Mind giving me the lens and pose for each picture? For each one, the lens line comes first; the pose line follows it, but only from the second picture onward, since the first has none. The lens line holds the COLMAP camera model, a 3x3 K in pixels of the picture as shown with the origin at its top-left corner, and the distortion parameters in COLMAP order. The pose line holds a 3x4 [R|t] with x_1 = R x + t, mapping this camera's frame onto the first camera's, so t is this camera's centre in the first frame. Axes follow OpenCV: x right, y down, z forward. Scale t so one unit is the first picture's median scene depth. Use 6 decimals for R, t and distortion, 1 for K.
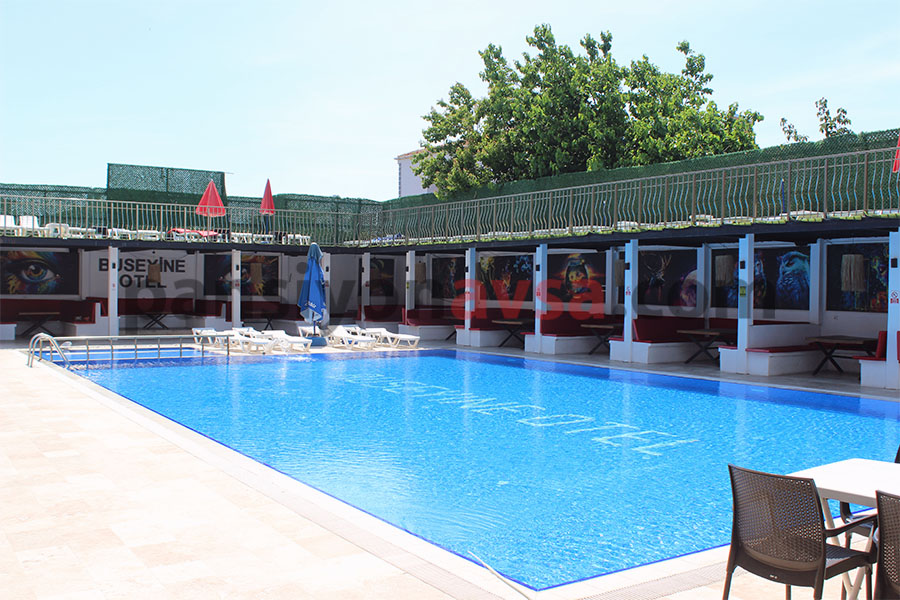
lens RADIAL K [[829.0, 0, 456.6], [0, 829.0, 302.8], [0, 0, 1]] dist [-0.097286, 0.000000]
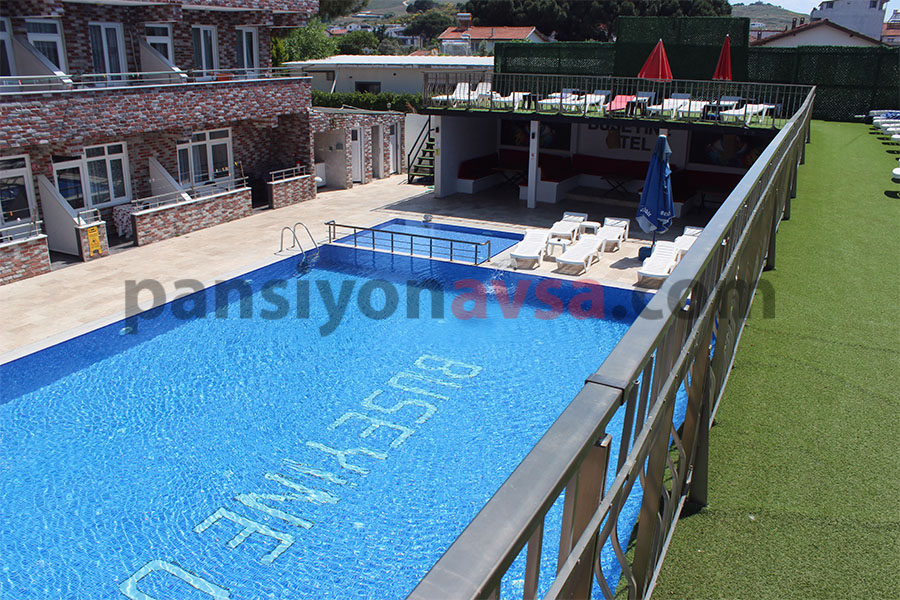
lens RADIAL K [[731.8, 0, 413.1], [0, 731.8, 316.6], [0, 0, 1]] dist [-0.165174, 0.124697]
pose [[0.488217, 0.285640, -0.824654, 0.281387], [-0.026552, 0.949345, 0.313111, -0.097004], [0.872318, -0.130970, 0.471071, 0.363171]]
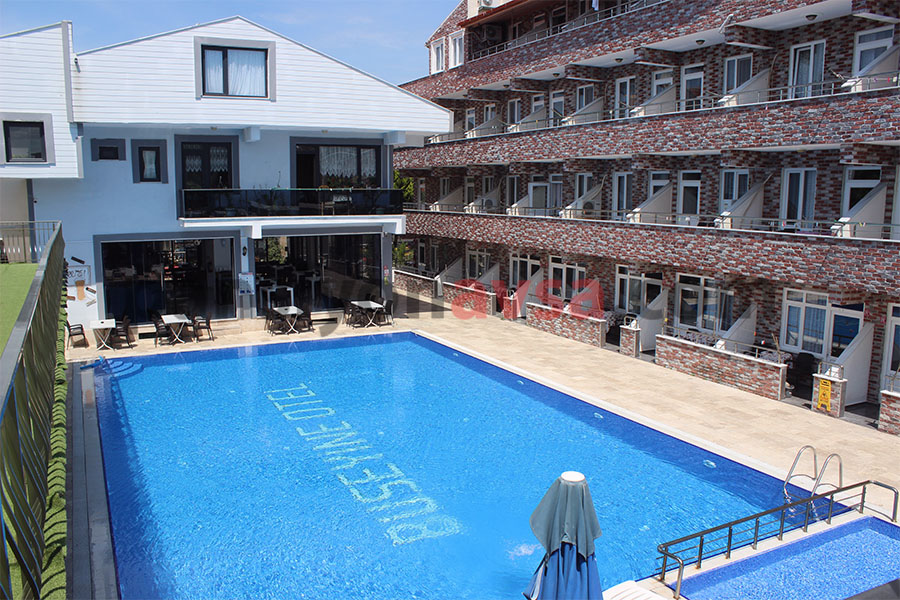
lens RADIAL K [[731.8, 0, 452.9], [0, 731.8, 303.2], [0, 0, 1]] dist [-0.165174, 0.124697]
pose [[-0.995604, -0.025104, 0.090237, -0.126237], [-0.008886, 0.984382, 0.175820, -0.128632], [-0.093242, 0.174246, -0.980278, 0.984816]]
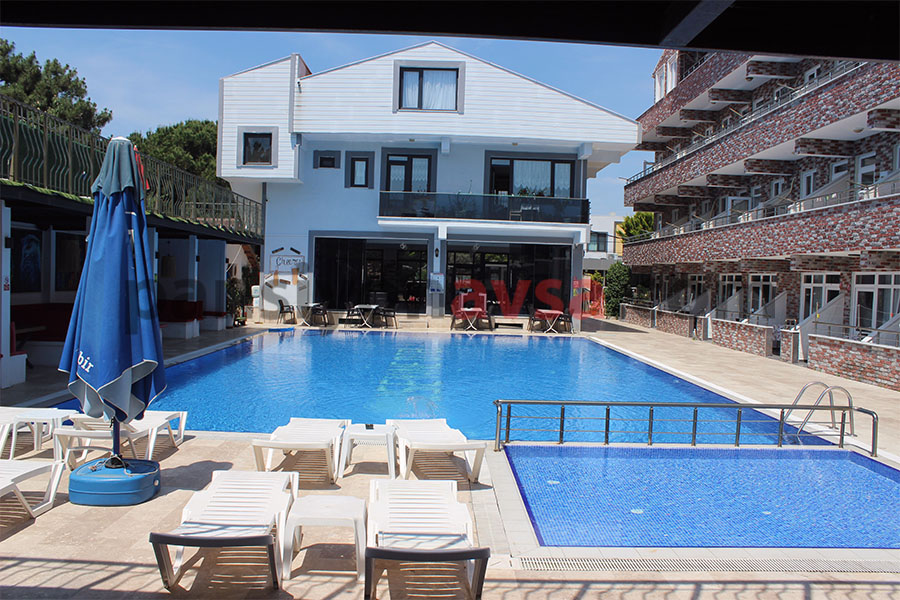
lens RADIAL K [[731.8, 0, 444.8], [0, 731.8, 304.9], [0, 0, 1]] dist [-0.165174, 0.124697]
pose [[-0.846905, -0.056801, 0.528702, -0.324811], [-0.022873, 0.997249, 0.070501, -0.031896], [-0.531252, 0.047614, -0.845875, 0.957165]]
